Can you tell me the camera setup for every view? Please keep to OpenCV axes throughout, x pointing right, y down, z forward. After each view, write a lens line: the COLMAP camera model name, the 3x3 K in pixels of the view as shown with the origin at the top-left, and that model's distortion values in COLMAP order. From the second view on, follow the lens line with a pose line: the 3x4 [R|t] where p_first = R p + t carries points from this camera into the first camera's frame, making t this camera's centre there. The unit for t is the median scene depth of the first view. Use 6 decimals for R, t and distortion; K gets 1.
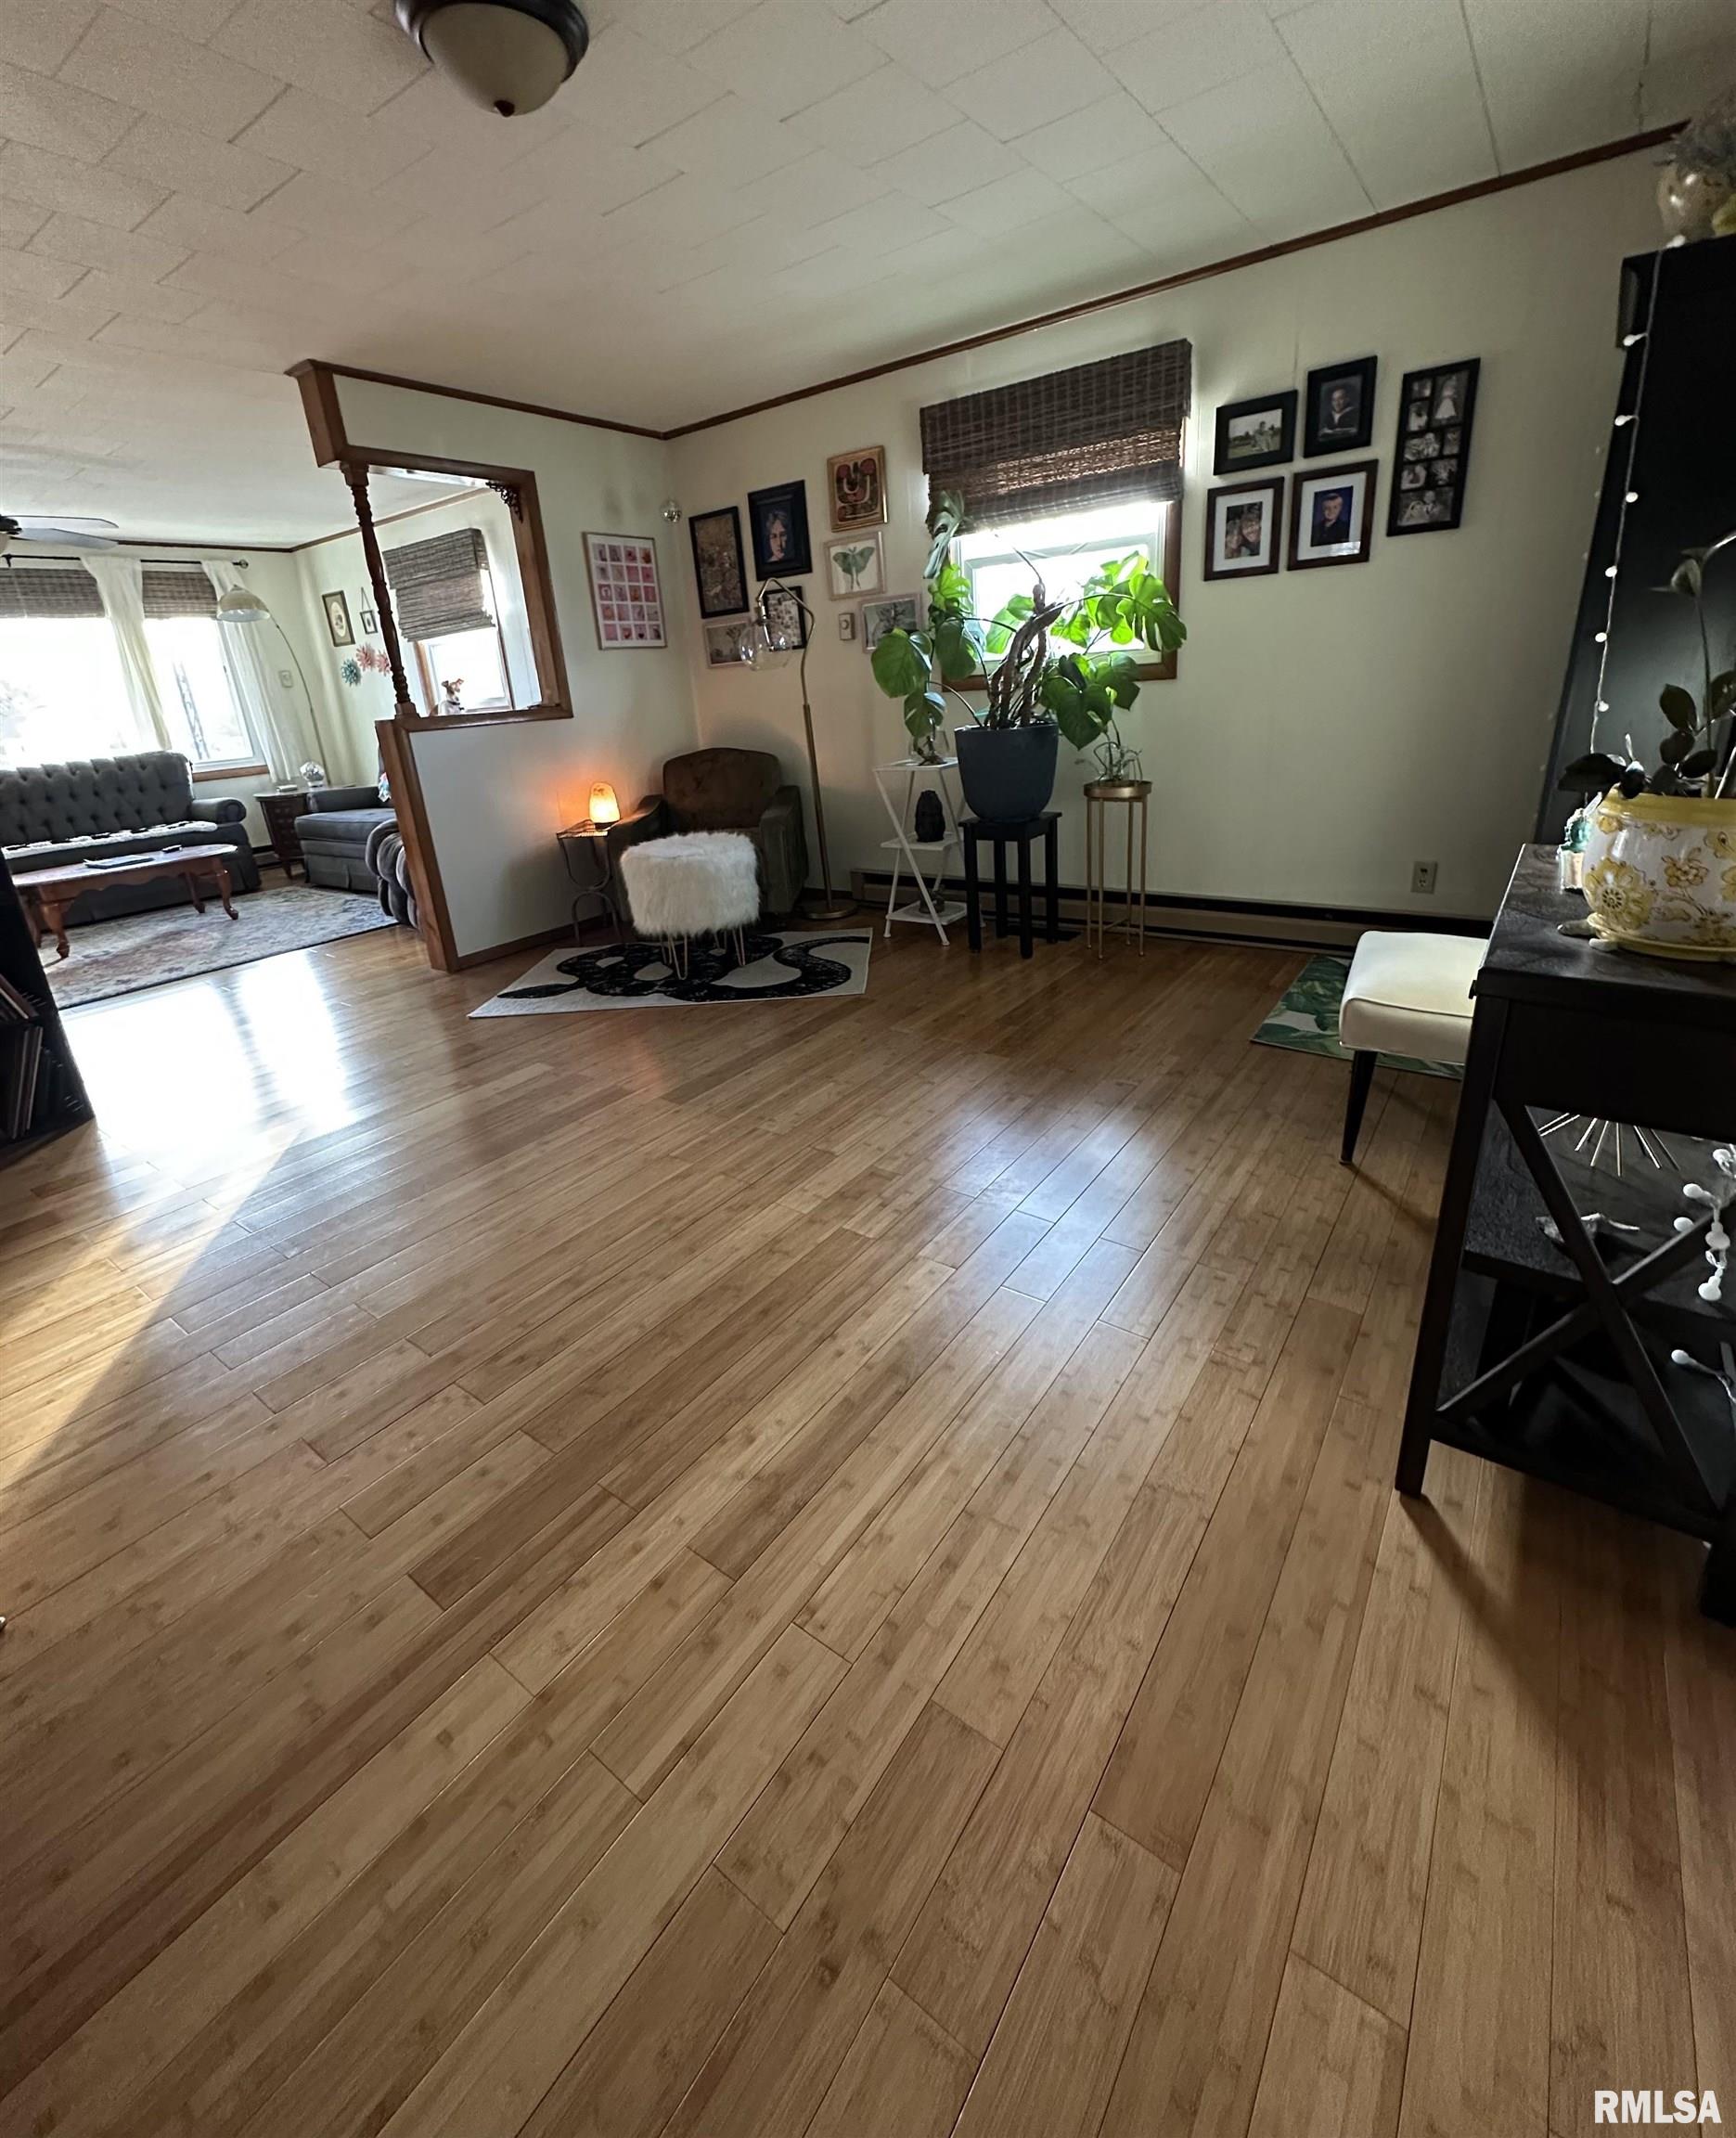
lens RADIAL K [[932.4, 0, 859.6], [0, 932.4, 980.4], [0, 0, 1]] dist [0.003289, -0.000355]
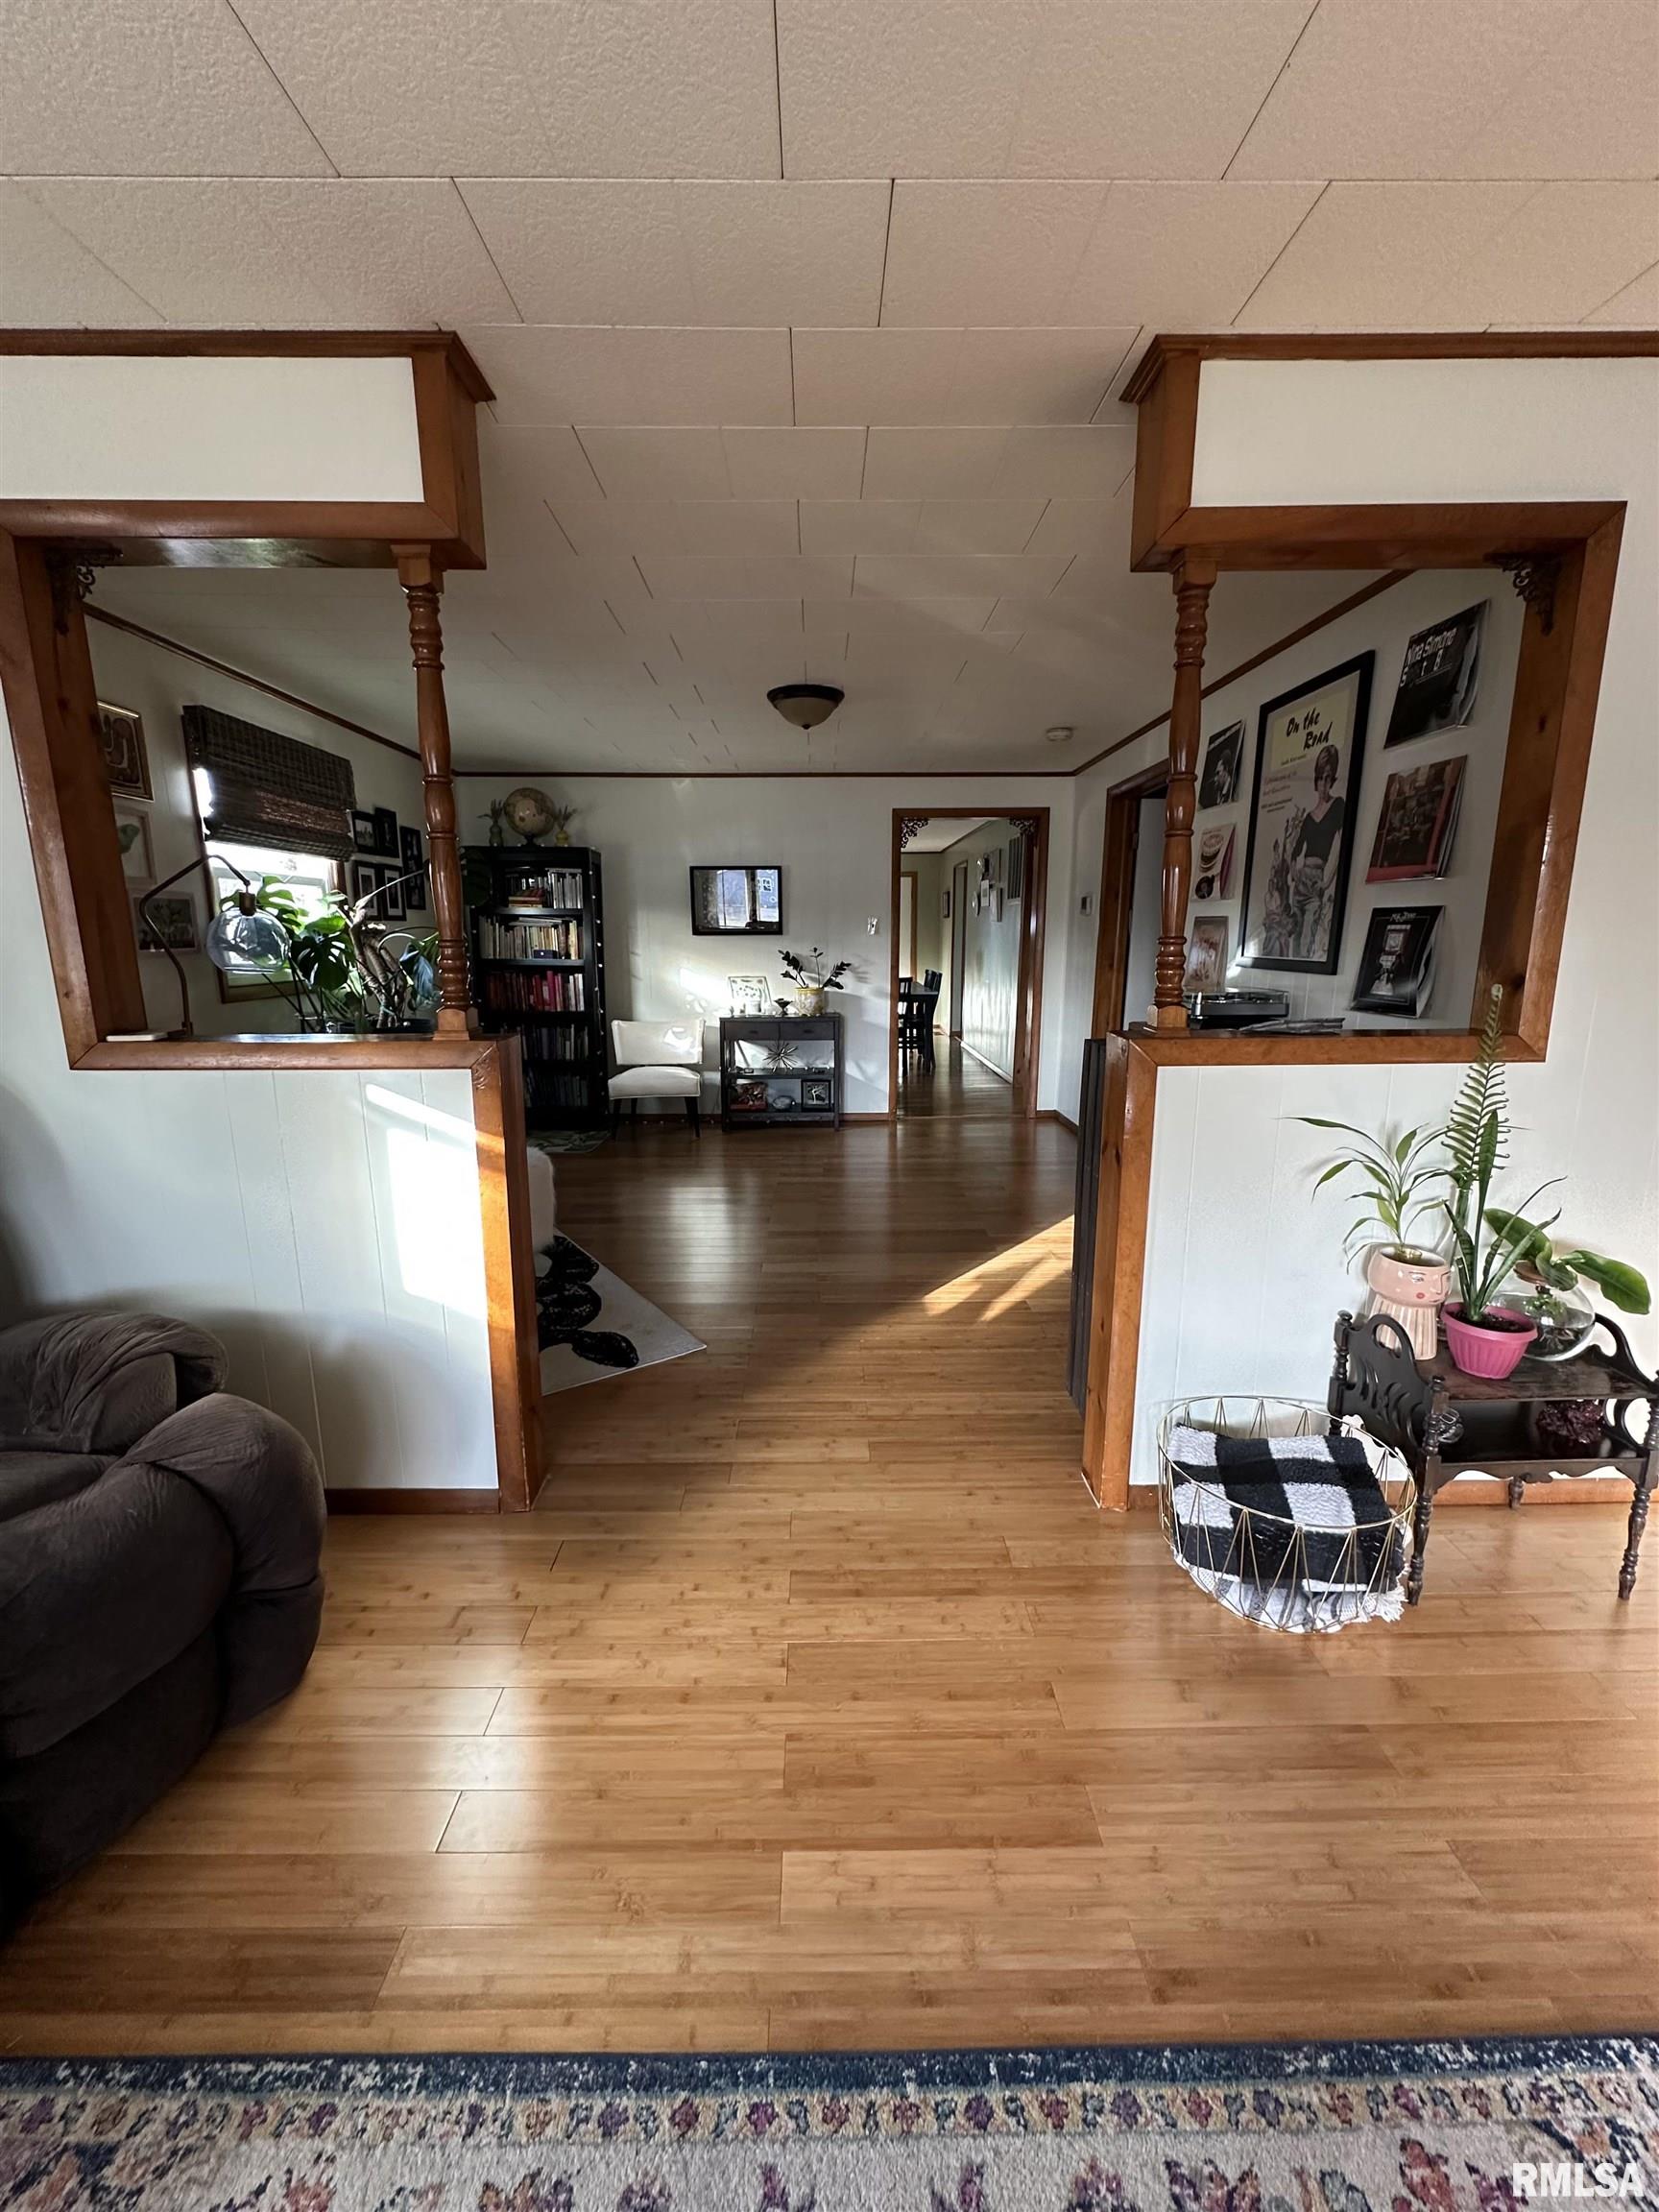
lens RADIAL K [[882.1, 0, 827.0], [0, 882.1, 1109.1], [0, 0, 1]] dist [-0.003891, 0.000613]
pose [[-0.604648, -0.087955, 0.791621, -1.110281], [0.287717, 0.902655, 0.320052, -0.383346], [-0.742711, 0.421282, -0.520483, 1.257958]]
